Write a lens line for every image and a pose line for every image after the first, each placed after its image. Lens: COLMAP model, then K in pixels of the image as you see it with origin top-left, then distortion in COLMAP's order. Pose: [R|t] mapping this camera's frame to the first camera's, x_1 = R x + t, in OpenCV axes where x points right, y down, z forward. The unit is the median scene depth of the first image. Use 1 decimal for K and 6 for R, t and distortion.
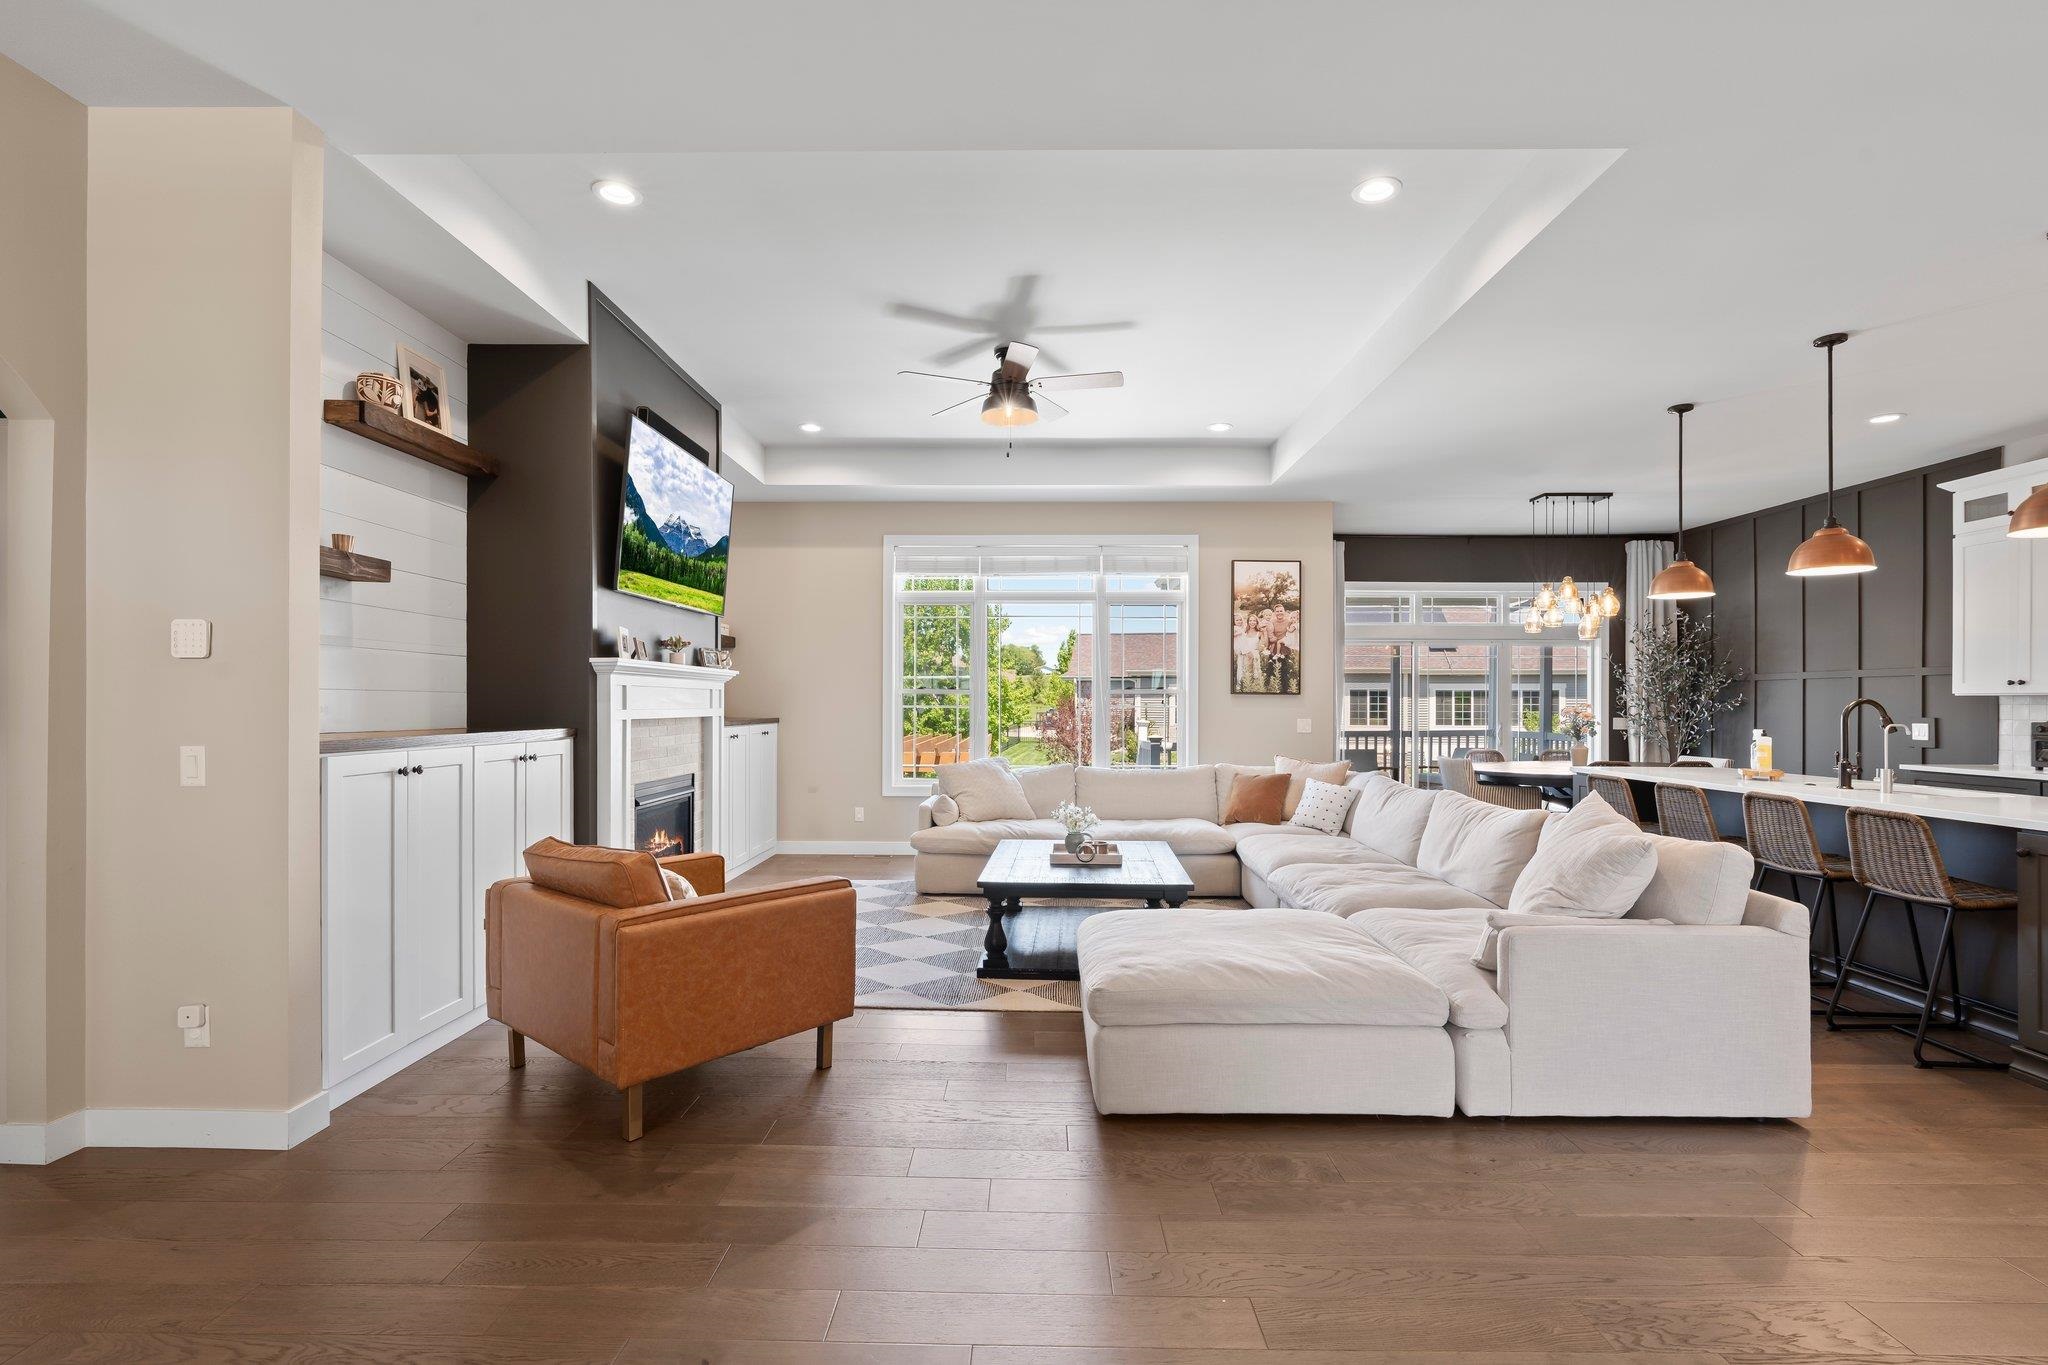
lens RADIAL K [[932.0, 0, 1018.0], [0, 932.0, 698.5], [0, 0, 1]] dist [-0.003618, 0.000150]
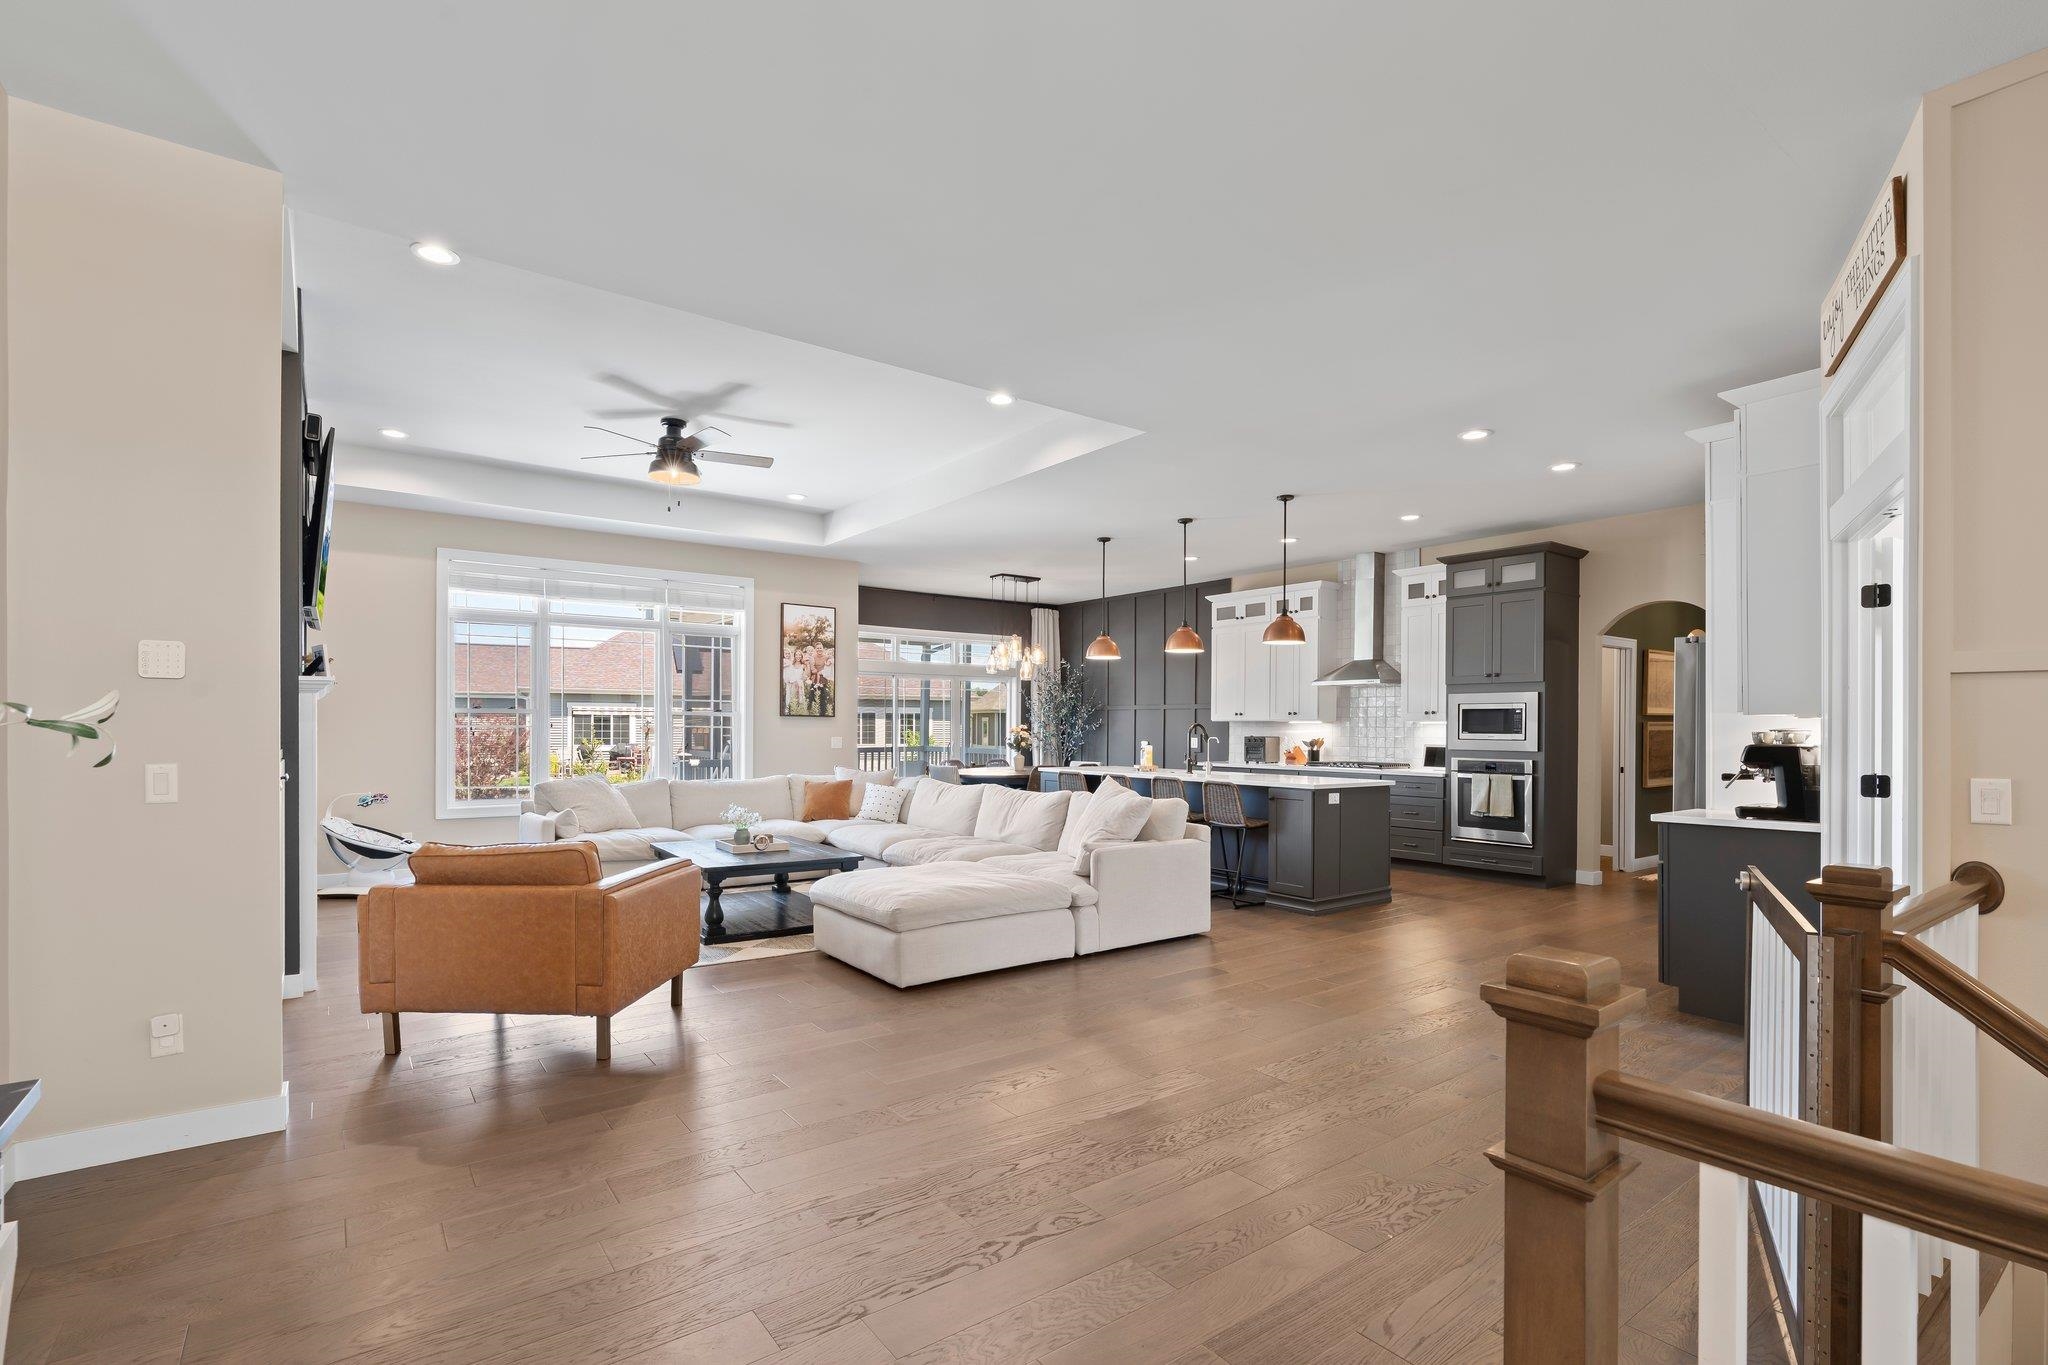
lens RADIAL K [[935.8, 0, 1020.0], [0, 935.8, 724.6], [0, 0, 1]] dist [-0.005093, 0.000504]
pose [[0.798709, 0.003043, 0.601710, -0.253686], [-0.006874, 0.999968, 0.004067, -0.001101], [-0.601679, -0.007385, 0.798704, -0.134462]]
